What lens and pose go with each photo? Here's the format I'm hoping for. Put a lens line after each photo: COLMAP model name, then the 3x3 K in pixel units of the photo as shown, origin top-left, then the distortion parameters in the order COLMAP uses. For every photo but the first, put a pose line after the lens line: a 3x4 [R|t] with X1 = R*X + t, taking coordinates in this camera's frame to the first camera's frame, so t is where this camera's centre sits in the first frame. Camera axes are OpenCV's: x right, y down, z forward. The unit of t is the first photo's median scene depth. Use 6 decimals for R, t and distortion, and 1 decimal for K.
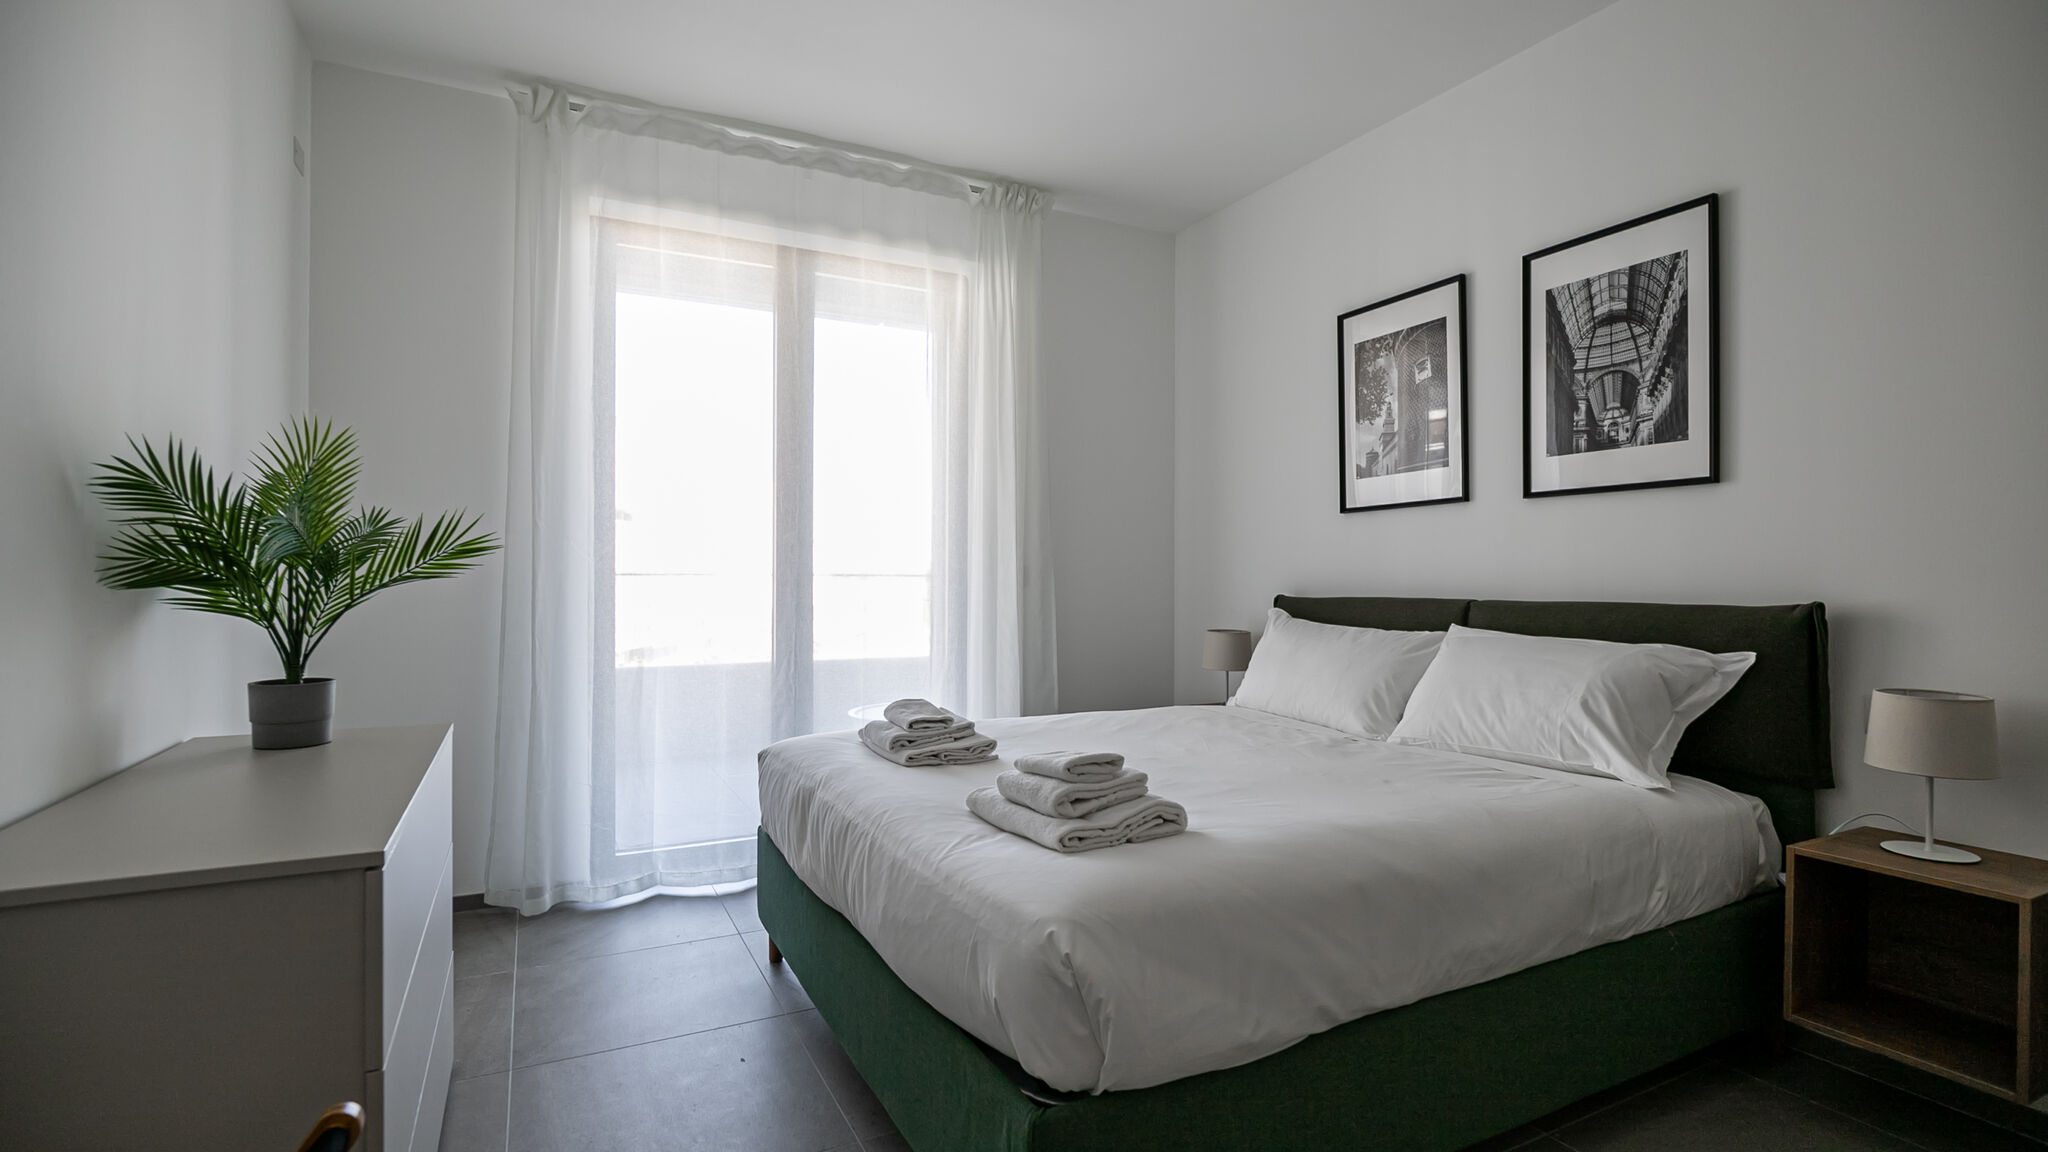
lens RADIAL K [[950.7, 0, 1028.9], [0, 950.7, 582.2], [0, 0, 1]] dist [-0.017012, 0.003142]
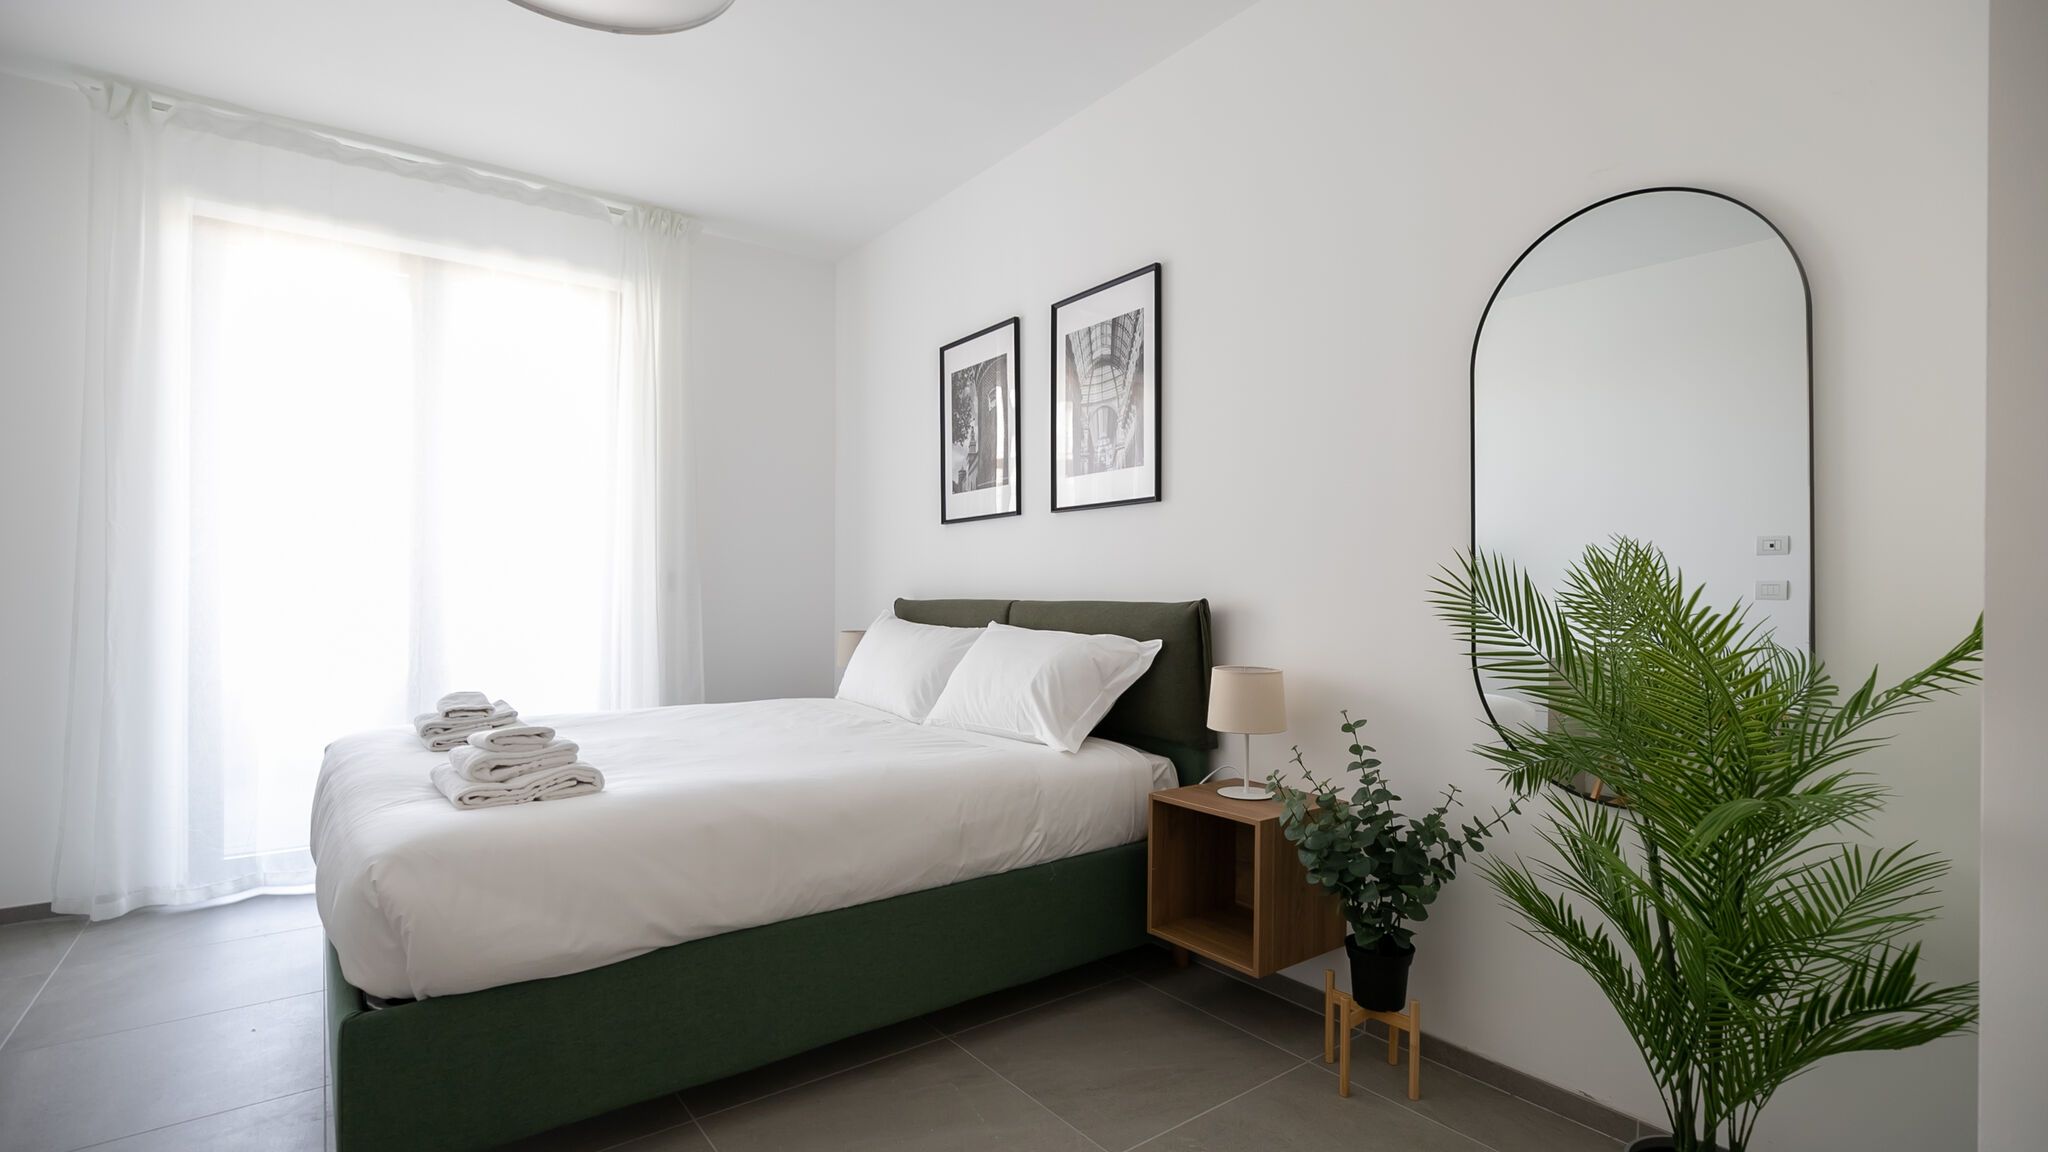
lens RADIAL K [[950.7, 0, 1037.5], [0, 950.7, 593.7], [0, 0, 1]] dist [-0.017012, 0.003142]
pose [[0.985750, 0.000837, 0.168213, 0.336363], [-0.000807, 1.000000, -0.000246, 0.012393], [-0.168213, 0.000107, 0.985751, -0.163301]]
